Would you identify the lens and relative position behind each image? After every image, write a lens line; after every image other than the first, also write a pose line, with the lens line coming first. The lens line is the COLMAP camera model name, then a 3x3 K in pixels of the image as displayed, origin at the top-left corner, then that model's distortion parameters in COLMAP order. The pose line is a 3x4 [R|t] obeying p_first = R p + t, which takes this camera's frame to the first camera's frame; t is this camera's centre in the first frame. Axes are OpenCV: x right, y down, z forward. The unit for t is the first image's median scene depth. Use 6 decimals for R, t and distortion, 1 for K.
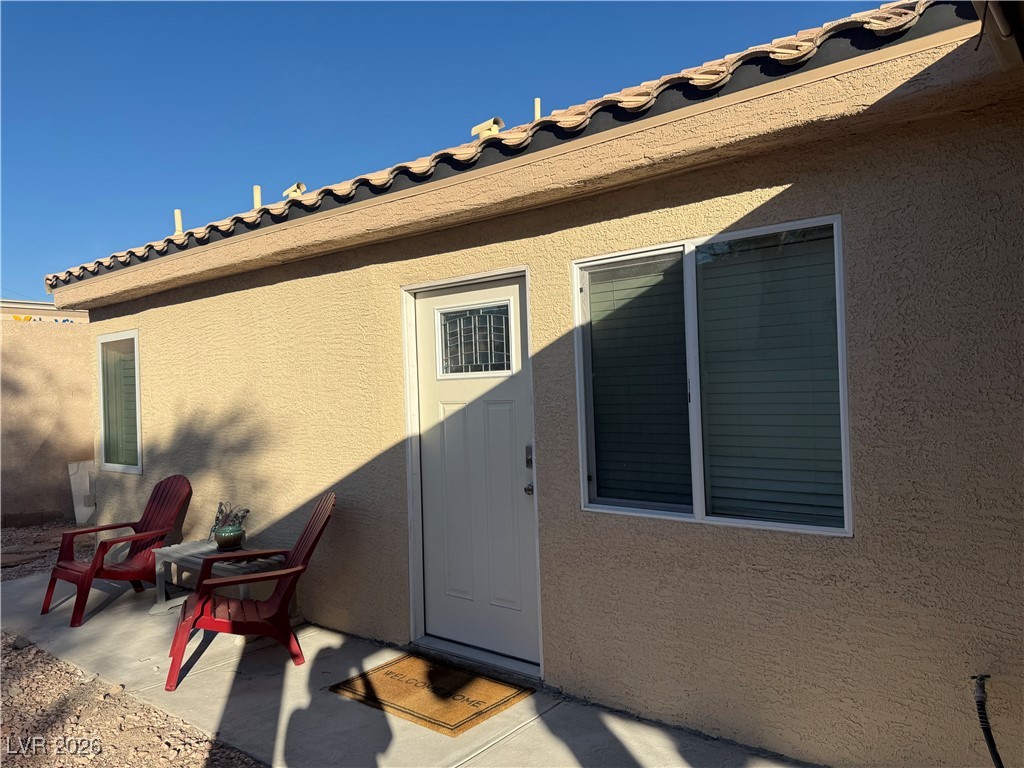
lens RADIAL K [[723.6, 0, 515.7], [0, 723.6, 393.7], [0, 0, 1]] dist [0.079255, -0.108977]
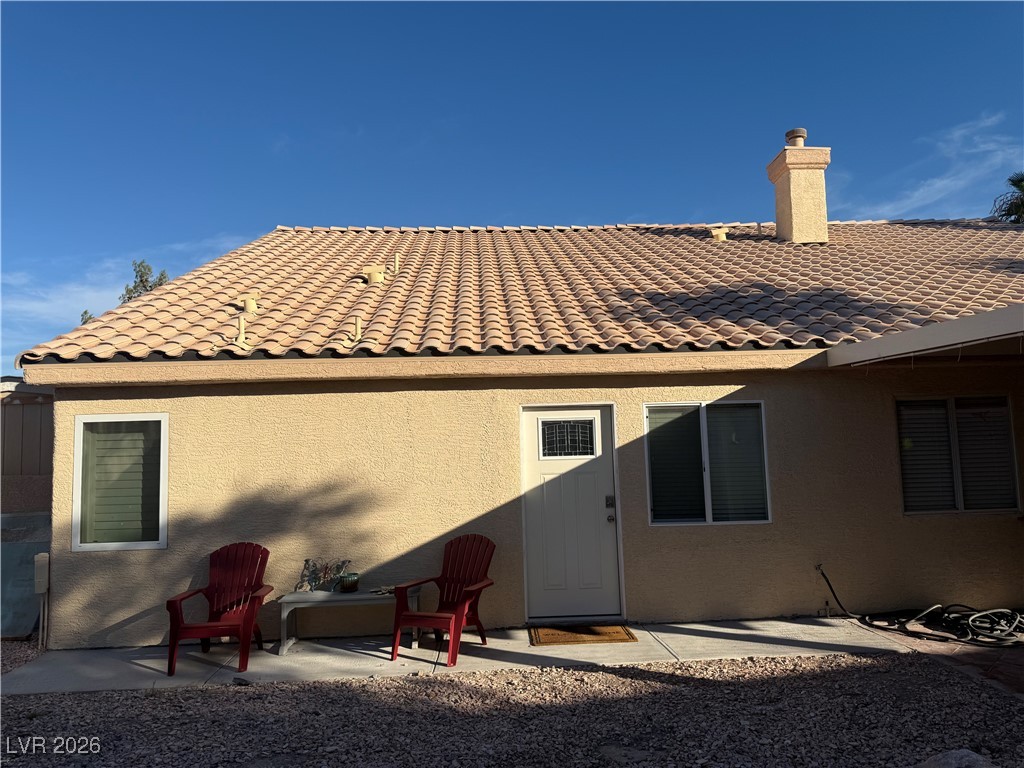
lens RADIAL K [[723.6, 0, 515.1], [0, 723.6, 386.2], [0, 0, 1]] dist [0.079255, -0.108977]
pose [[0.749454, 0.073821, 0.657928, -1.492077], [0.004408, 0.993186, -0.116460, 0.007701], [-0.662042, 0.090182, 0.744021, -0.283829]]
